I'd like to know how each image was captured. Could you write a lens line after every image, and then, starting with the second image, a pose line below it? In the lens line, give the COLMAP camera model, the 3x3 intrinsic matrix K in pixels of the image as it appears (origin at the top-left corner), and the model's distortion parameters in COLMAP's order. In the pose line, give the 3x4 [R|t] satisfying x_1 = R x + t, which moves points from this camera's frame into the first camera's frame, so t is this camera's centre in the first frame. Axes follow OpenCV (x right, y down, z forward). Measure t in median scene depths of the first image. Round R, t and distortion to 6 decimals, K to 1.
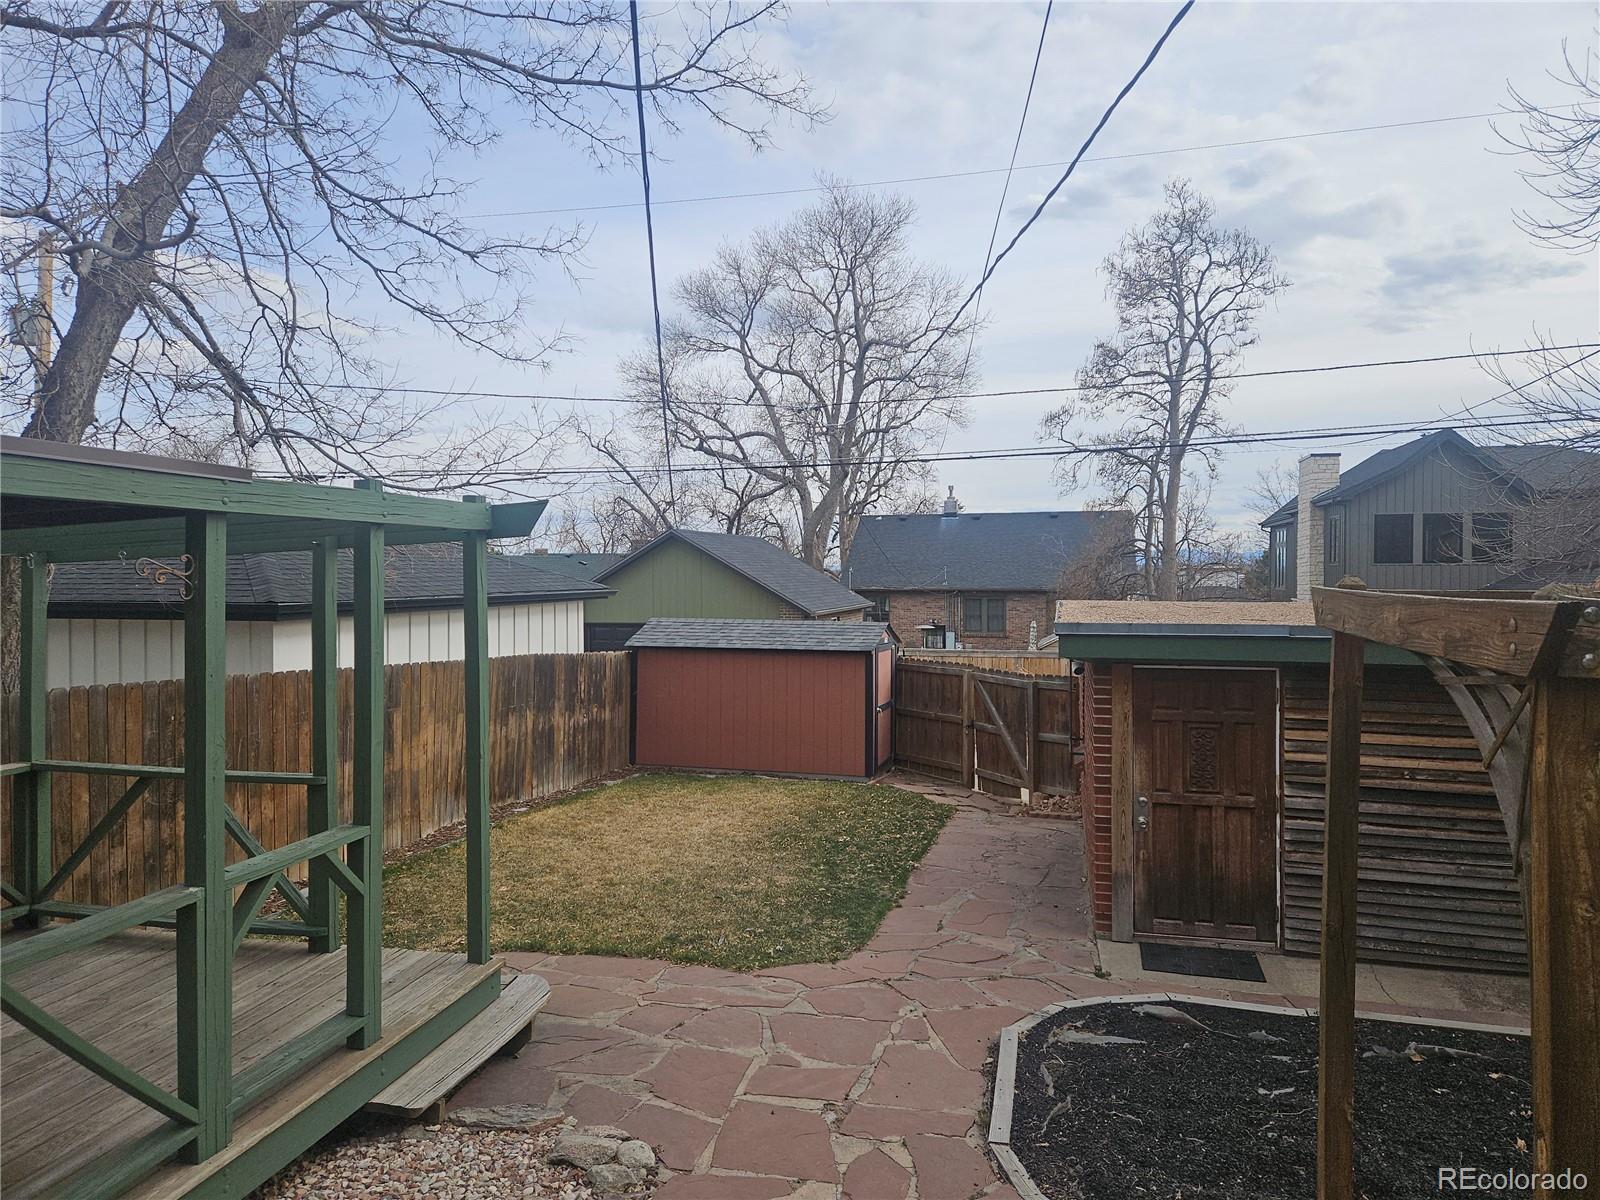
lens RADIAL K [[1063.6, 0, 796.3], [0, 1063.6, 591.2], [0, 0, 1]] dist [0.082594, -0.069273]
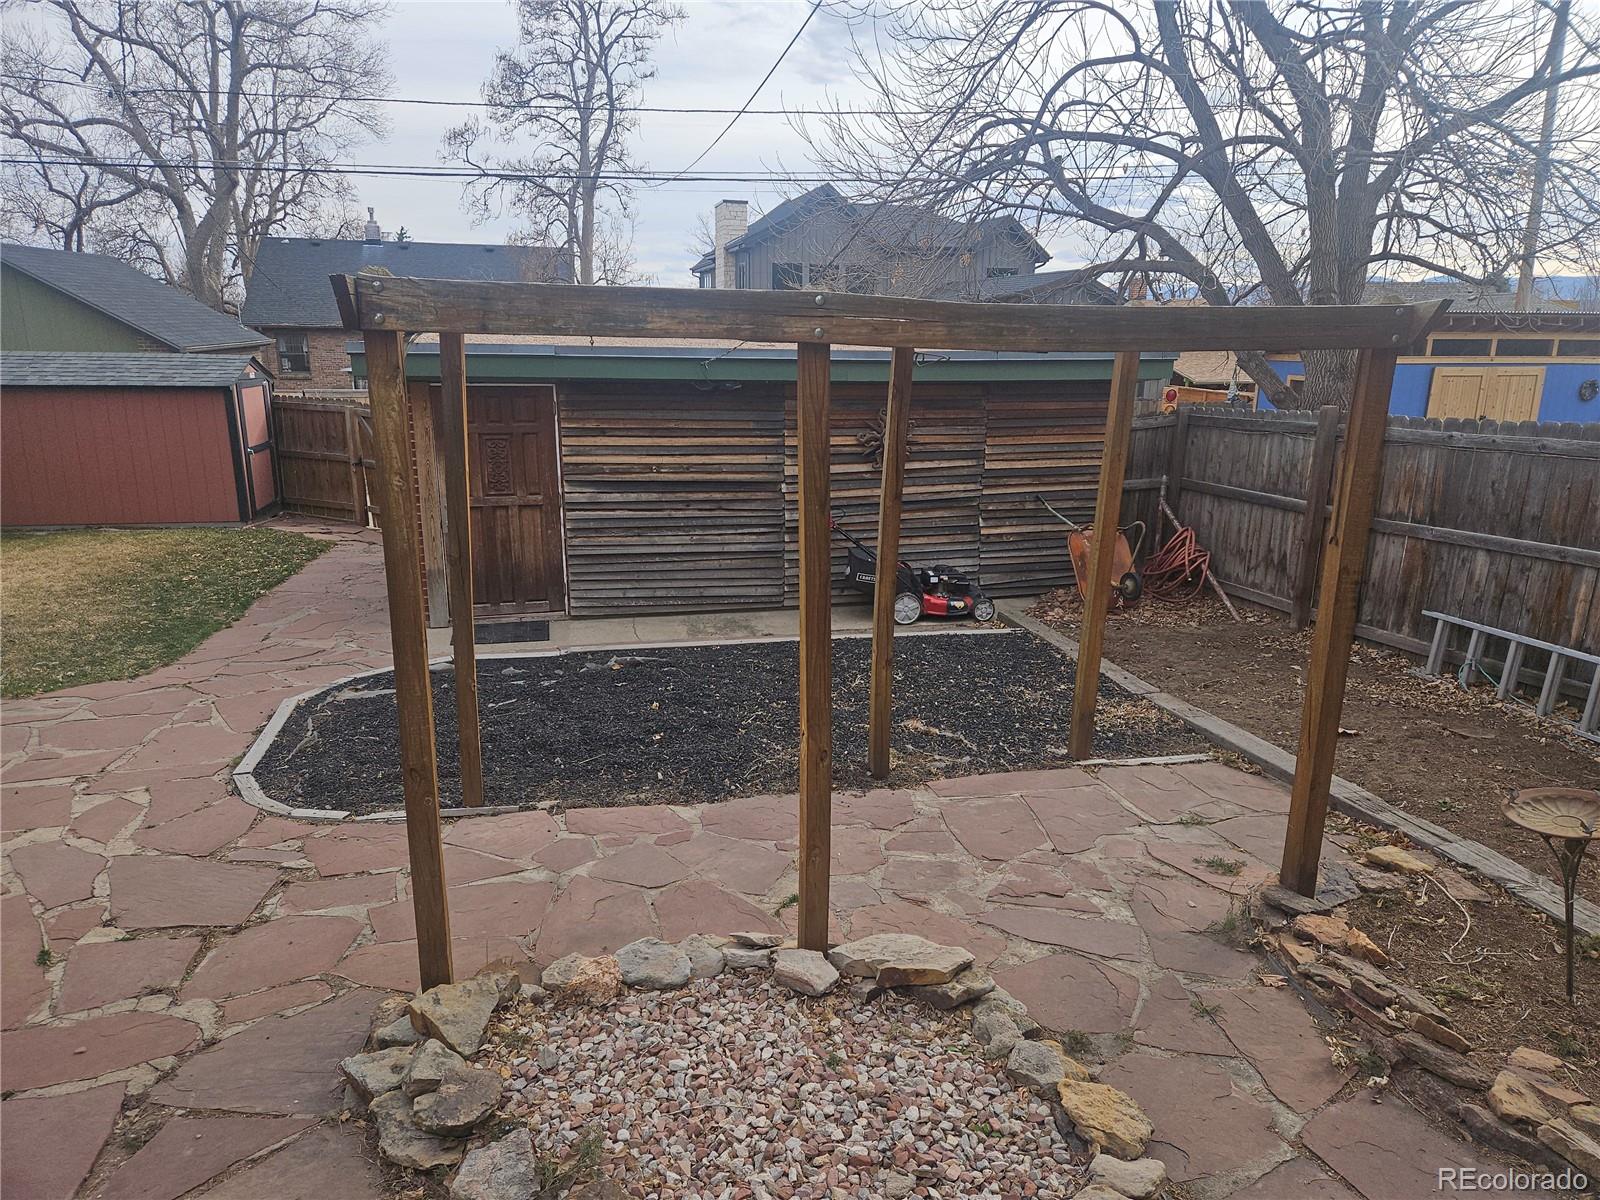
lens RADIAL K [[1063.6, 0, 819.4], [0, 1063.6, 612.7], [0, 0, 1]] dist [0.082594, -0.069273]
pose [[0.881376, -0.111870, 0.458978, 0.124265], [-0.005651, 0.968991, 0.247031, 0.020153], [-0.472381, -0.220321, 0.853414, -0.163604]]
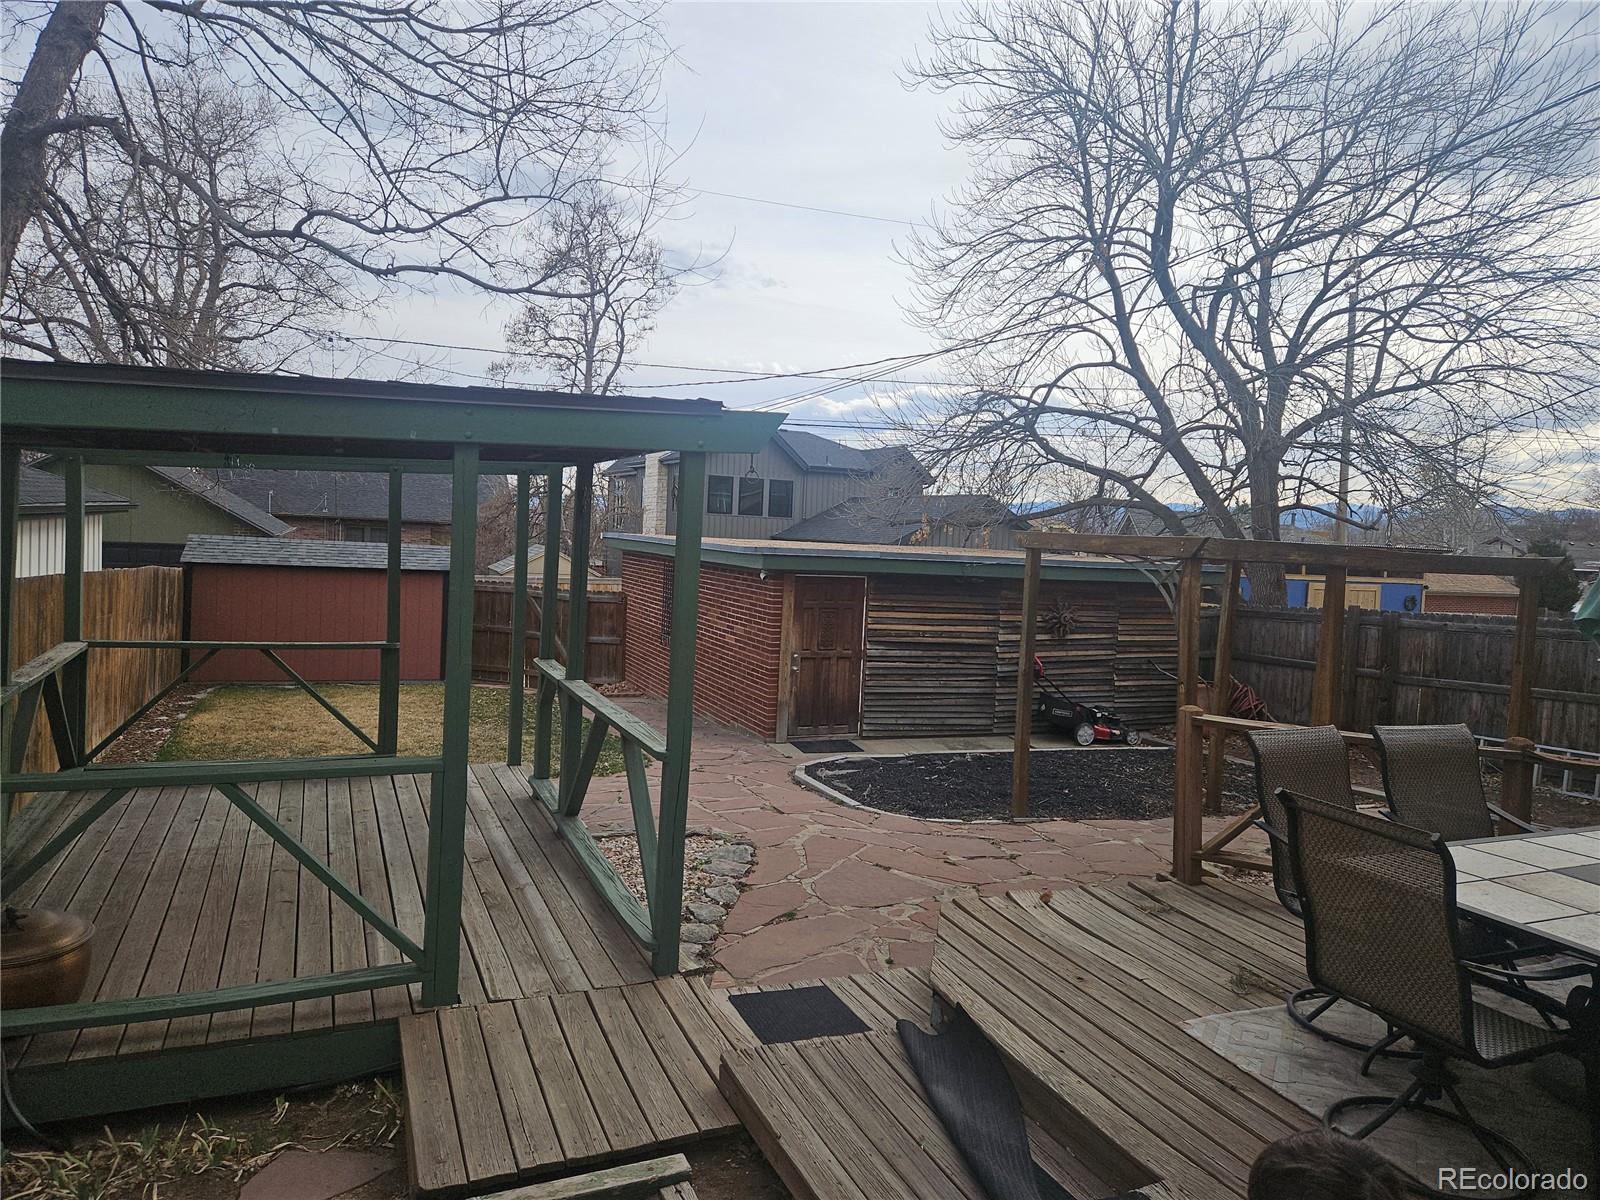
lens RADIAL K [[1063.6, 0, 775.1], [0, 1063.6, 573.0], [0, 0, 1]] dist [0.082594, -0.069273]
pose [[0.801307, 0.013555, 0.598100, -0.626843], [-0.039162, 0.998787, 0.029832, 0.018195], [-0.596970, -0.047328, 0.800866, -0.257803]]
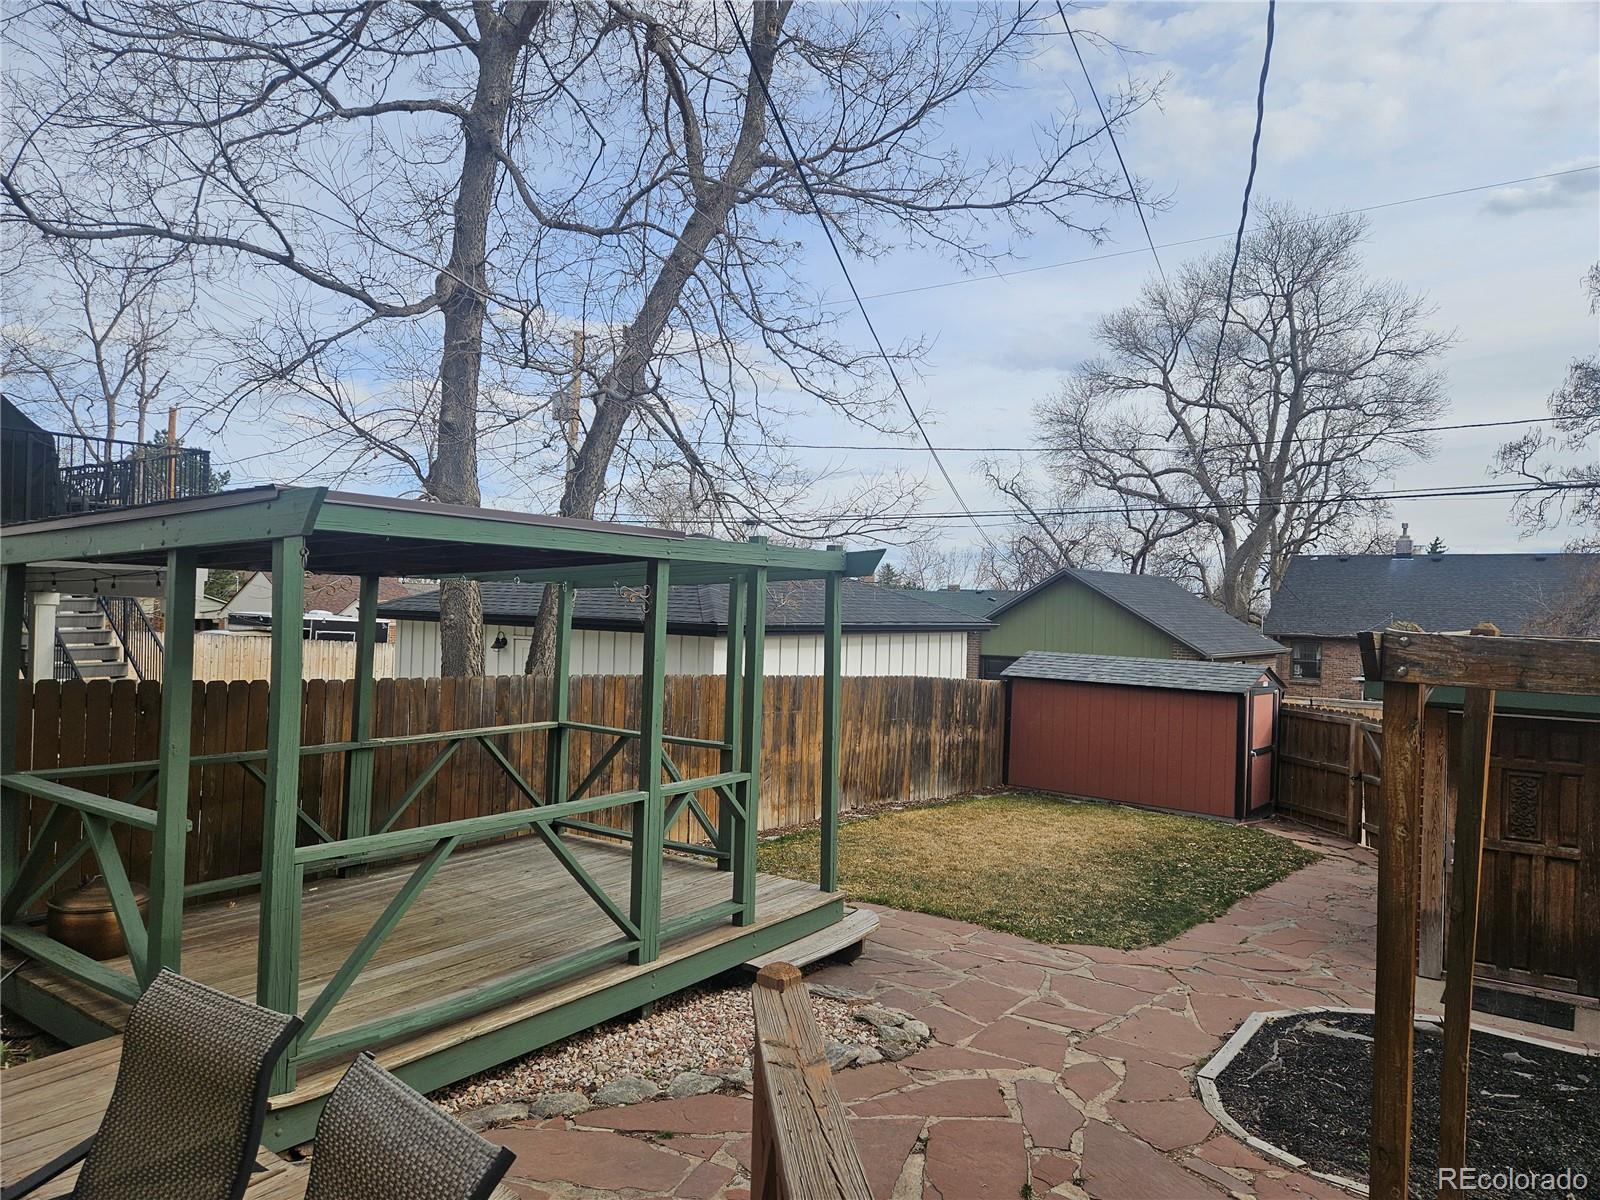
lens RADIAL K [[1063.6, 0, 805.0], [0, 1063.6, 601.9], [0, 0, 1]] dist [0.082594, -0.069273]
pose [[0.926578, 0.025909, -0.375208, 0.120666], [-0.035142, 0.999224, -0.017785, 0.005114], [0.374456, 0.029665, 0.926770, -0.183046]]
